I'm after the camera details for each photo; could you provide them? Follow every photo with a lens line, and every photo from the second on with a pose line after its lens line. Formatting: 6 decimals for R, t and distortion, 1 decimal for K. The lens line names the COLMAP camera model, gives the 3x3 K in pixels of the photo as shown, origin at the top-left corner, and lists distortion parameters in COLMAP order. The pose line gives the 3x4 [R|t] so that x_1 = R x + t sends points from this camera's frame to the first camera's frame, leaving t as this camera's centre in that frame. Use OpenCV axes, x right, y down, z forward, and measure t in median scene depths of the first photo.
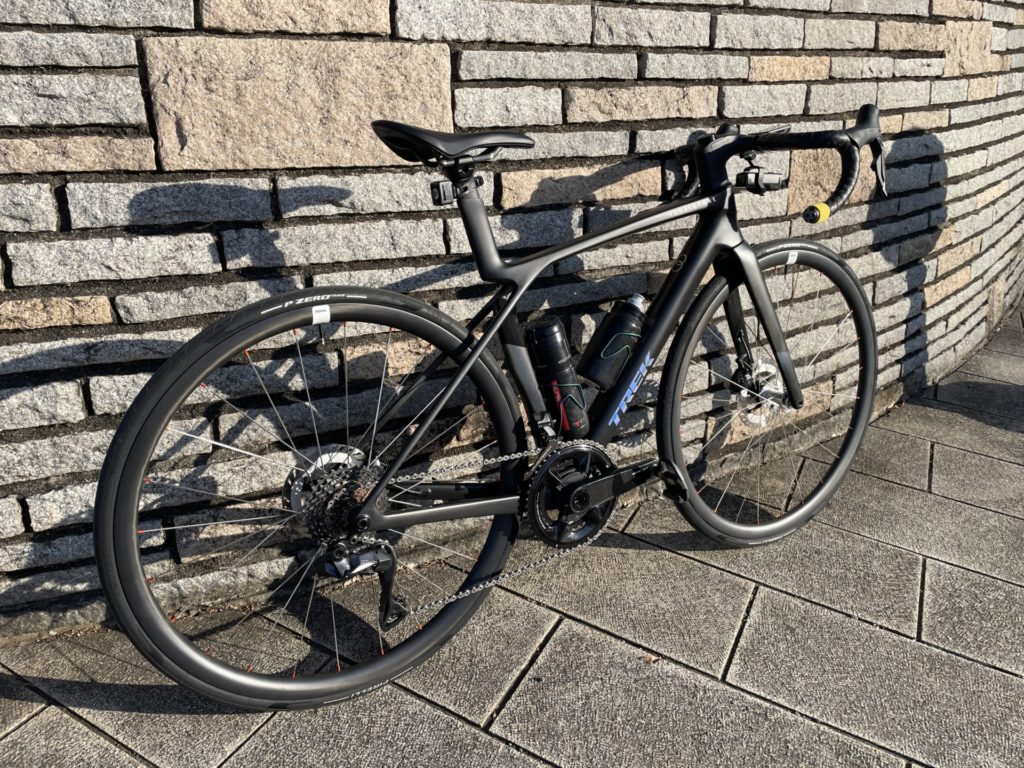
lens RADIAL K [[777.4, 0, 514.4], [0, 777.4, 385.0], [0, 0, 1]] dist [0.080180, -0.105950]
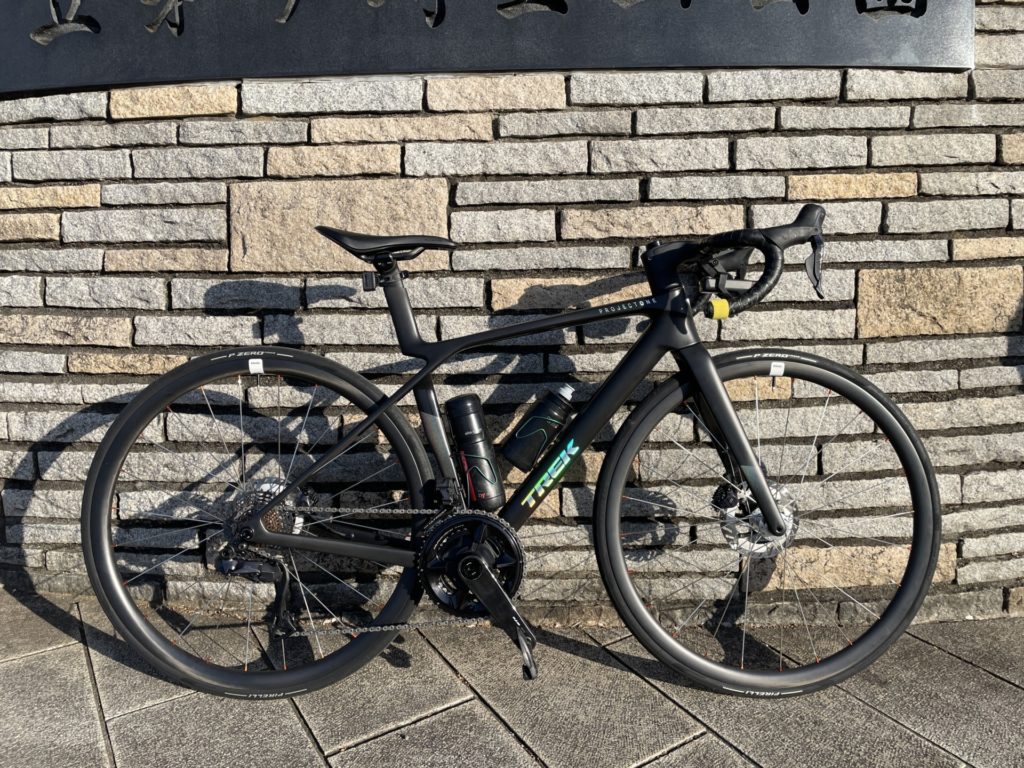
lens RADIAL K [[777.4, 0, 501.4], [0, 777.4, 378.5], [0, 0, 1]] dist [0.080180, -0.105950]
pose [[0.867097, 0.053184, -0.495292, 0.598578], [-0.161660, 0.970513, -0.178803, 0.077327], [0.471178, 0.235109, 0.850127, 0.064966]]
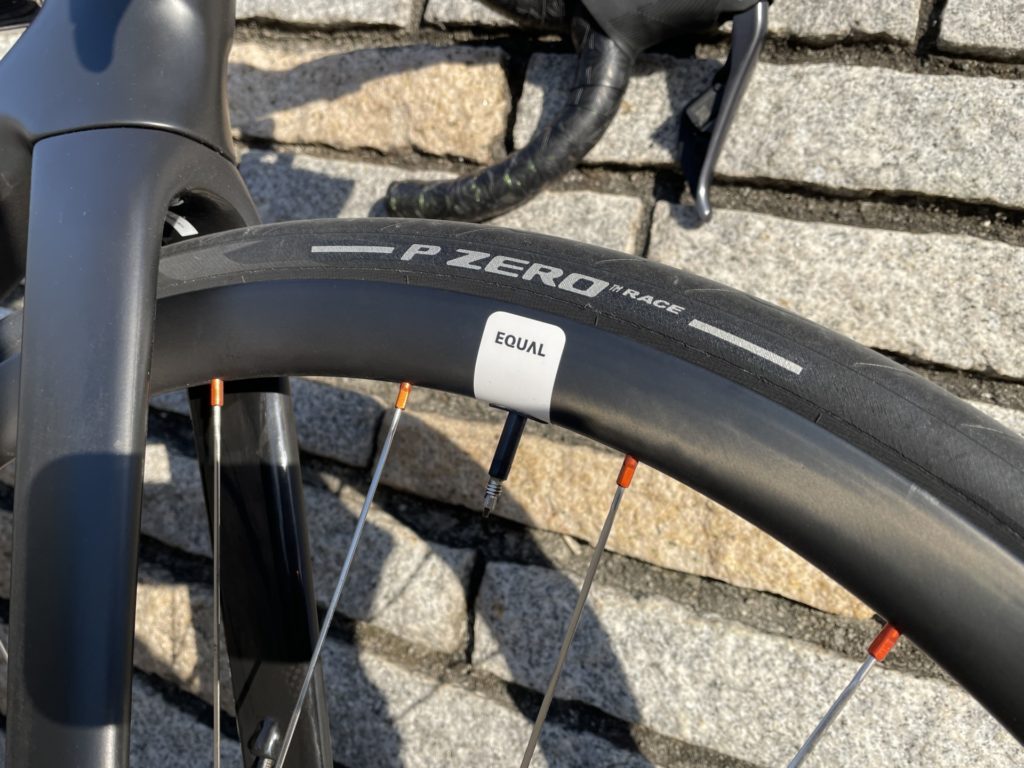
lens RADIAL K [[777.4, 0, 510.3], [0, 777.4, 386.8], [0, 0, 1]] dist [0.080180, -0.105950]
pose [[0.583884, 0.165199, -0.794851, 0.517052], [-0.465303, 0.870404, -0.160902, -0.149578], [0.665261, 0.463795, 0.585083, 1.031857]]
